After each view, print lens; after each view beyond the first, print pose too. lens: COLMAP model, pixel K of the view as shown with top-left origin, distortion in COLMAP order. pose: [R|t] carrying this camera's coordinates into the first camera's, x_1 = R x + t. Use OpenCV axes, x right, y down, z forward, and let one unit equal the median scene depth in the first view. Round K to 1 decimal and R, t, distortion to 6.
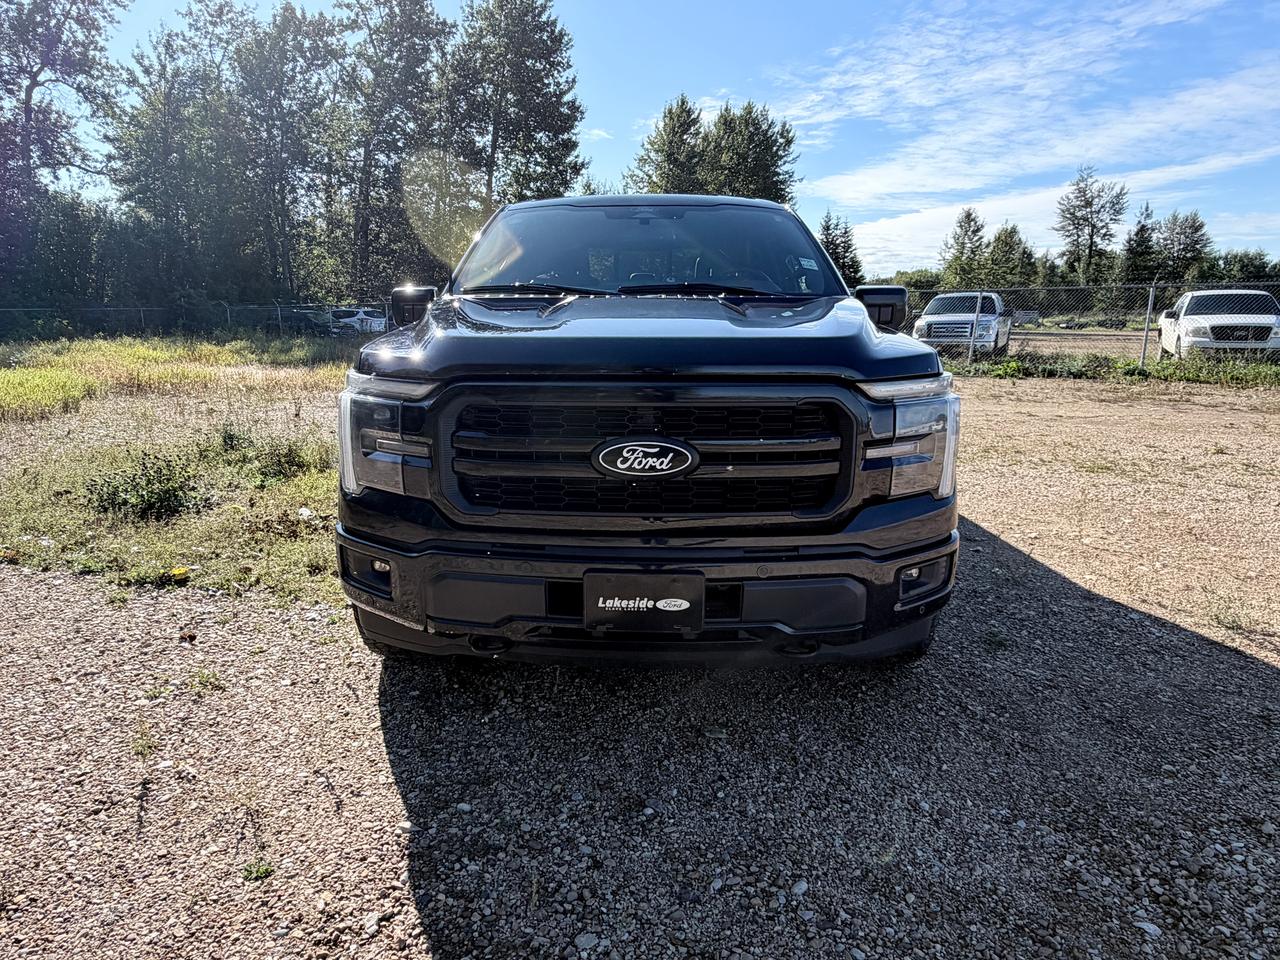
lens RADIAL K [[828.7, 0, 639.7], [0, 828.7, 484.7], [0, 0, 1]] dist [0.000715, -0.000133]
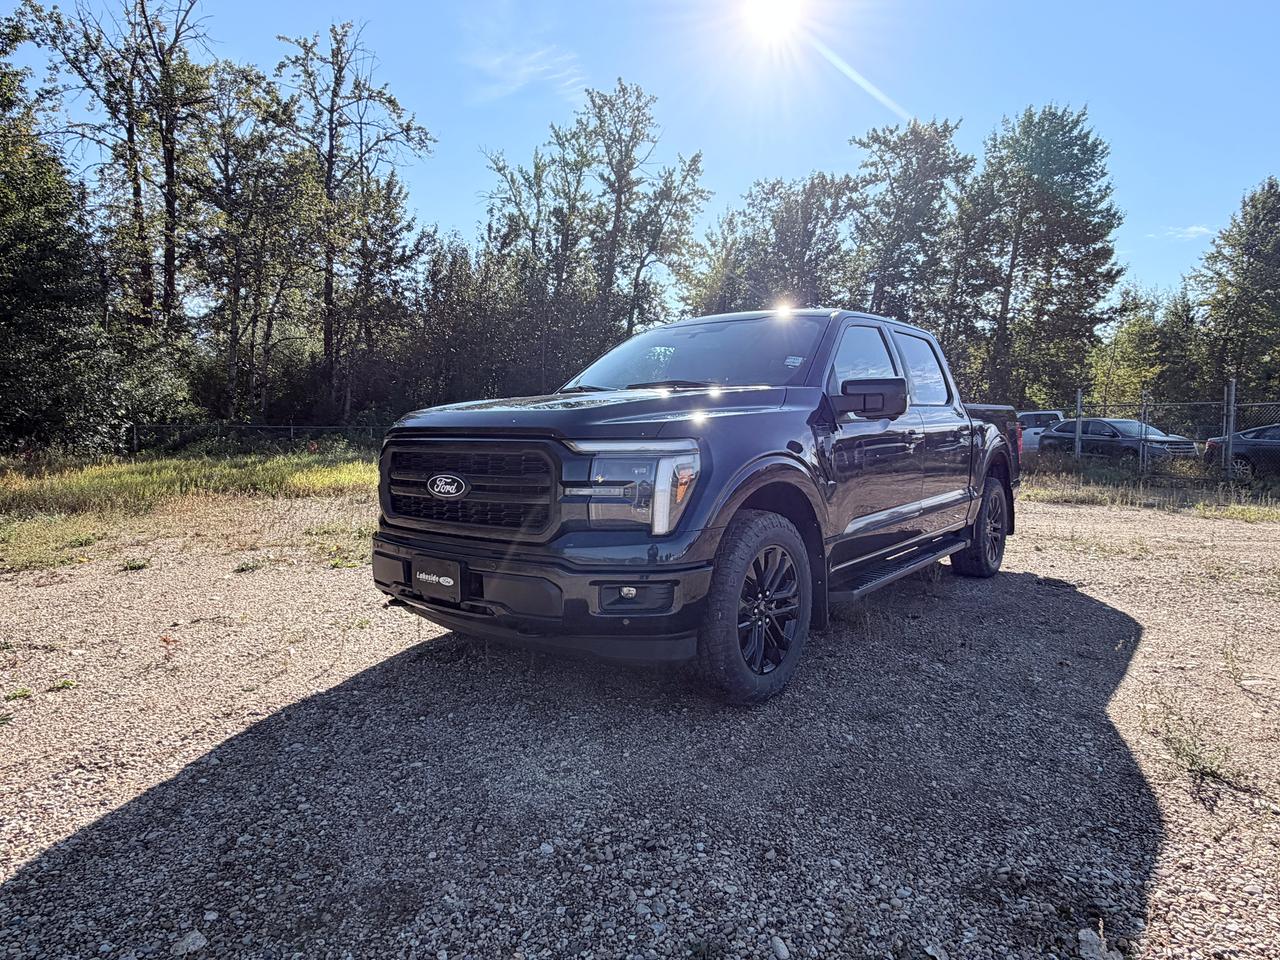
lens RADIAL K [[828.7, 0, 644.1], [0, 828.7, 480.3], [0, 0, 1]] dist [0.000715, -0.000133]
pose [[0.782950, 0.034275, -0.621140, 0.124218], [-0.126531, 0.986383, -0.105064, 0.007391], [0.609081, 0.160854, 0.776625, 0.000485]]
